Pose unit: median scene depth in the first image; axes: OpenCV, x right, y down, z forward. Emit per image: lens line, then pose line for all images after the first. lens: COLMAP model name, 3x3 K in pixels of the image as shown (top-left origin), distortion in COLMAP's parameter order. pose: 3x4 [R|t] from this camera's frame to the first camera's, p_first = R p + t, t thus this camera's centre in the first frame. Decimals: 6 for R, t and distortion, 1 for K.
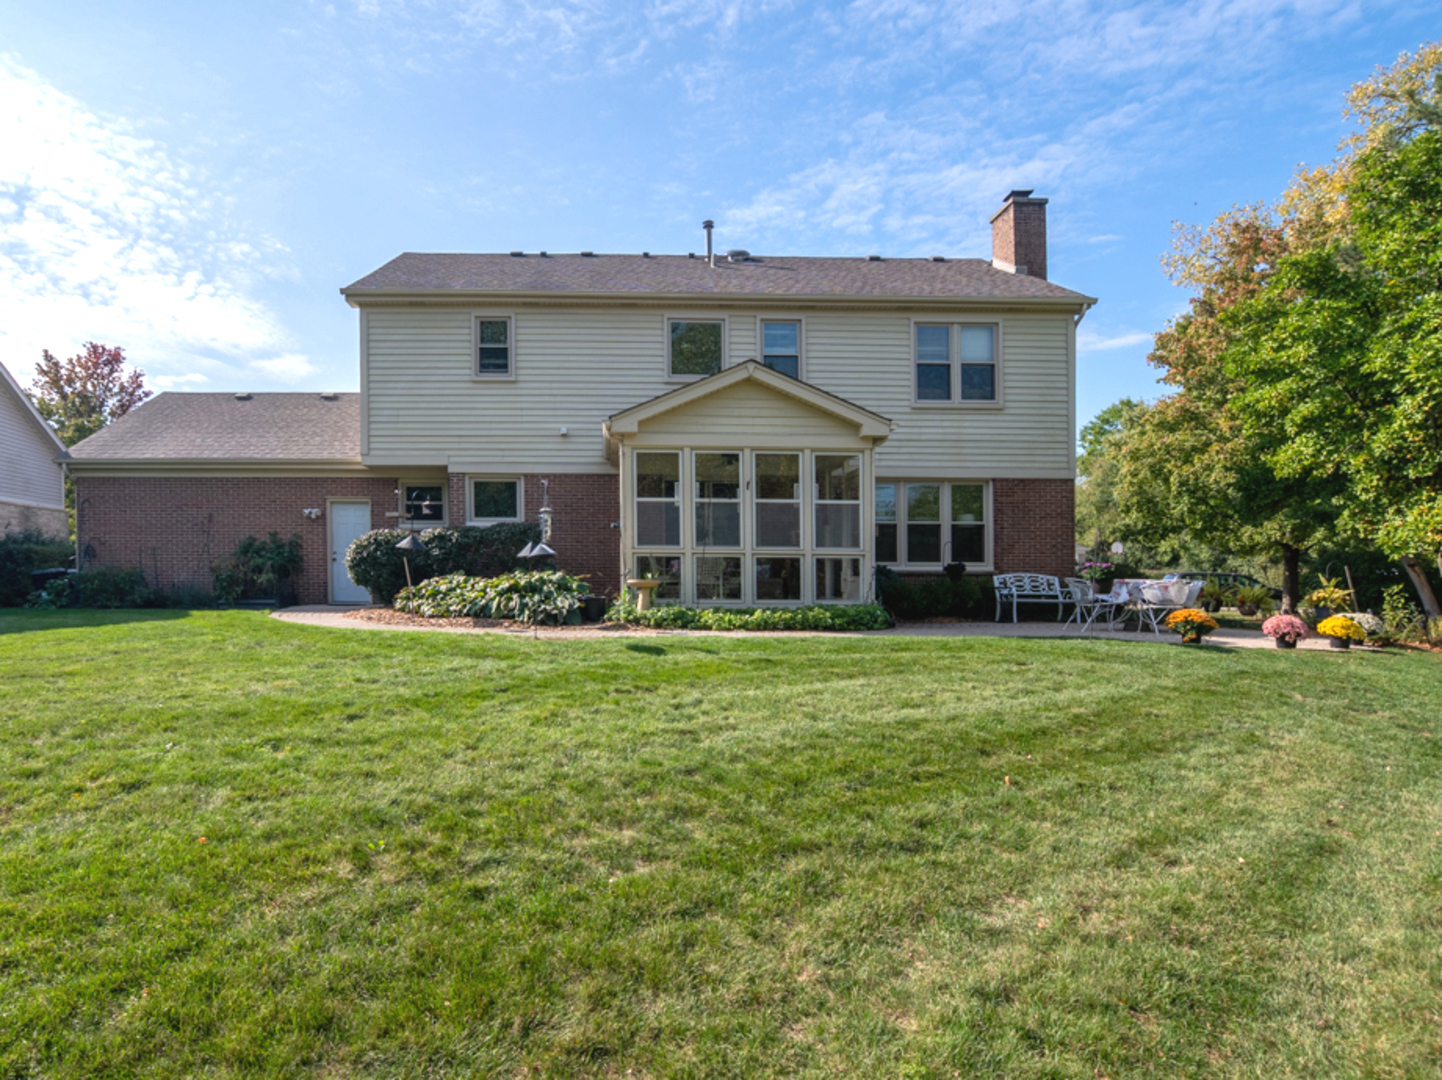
lens RADIAL K [[744.5, 0, 599.9], [0, 744.5, 593.6], [0, 0, 1]] dist [-0.022897, 0.002273]
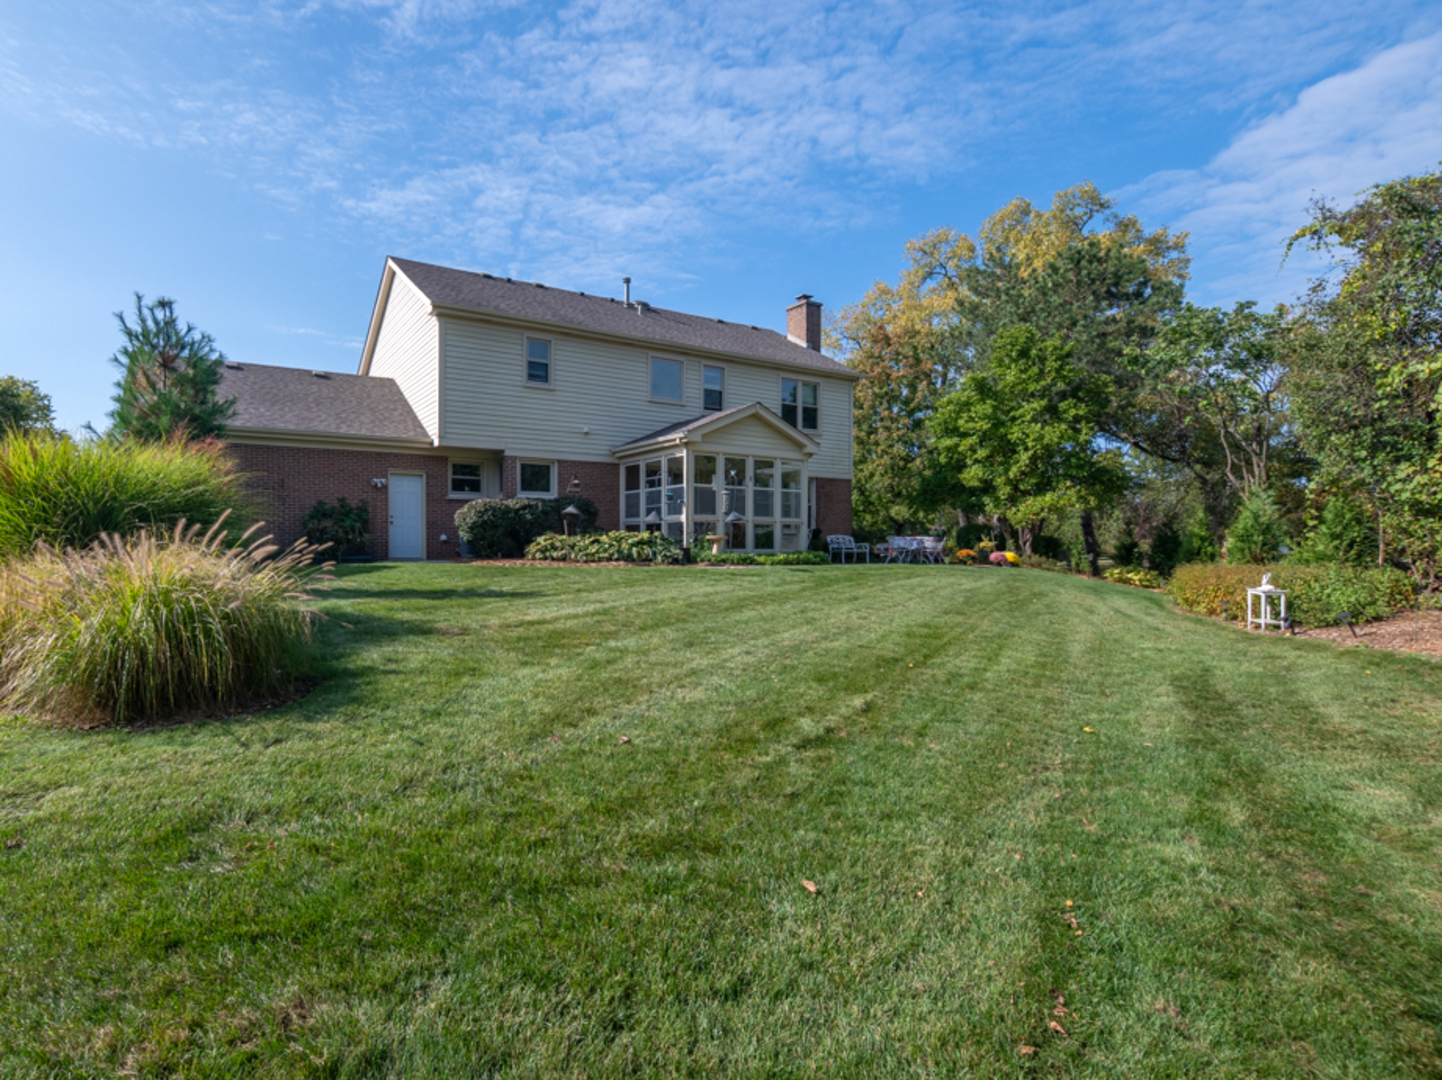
lens RADIAL K [[741.3, 0, 588.7], [0, 741.3, 579.1], [0, 0, 1]] dist [-0.029891, 0.001530]
pose [[0.877599, -0.023742, 0.478807, -0.708263], [0.017213, 0.999689, 0.018021, 0.030605], [-0.479086, -0.007573, 0.877735, -0.197781]]
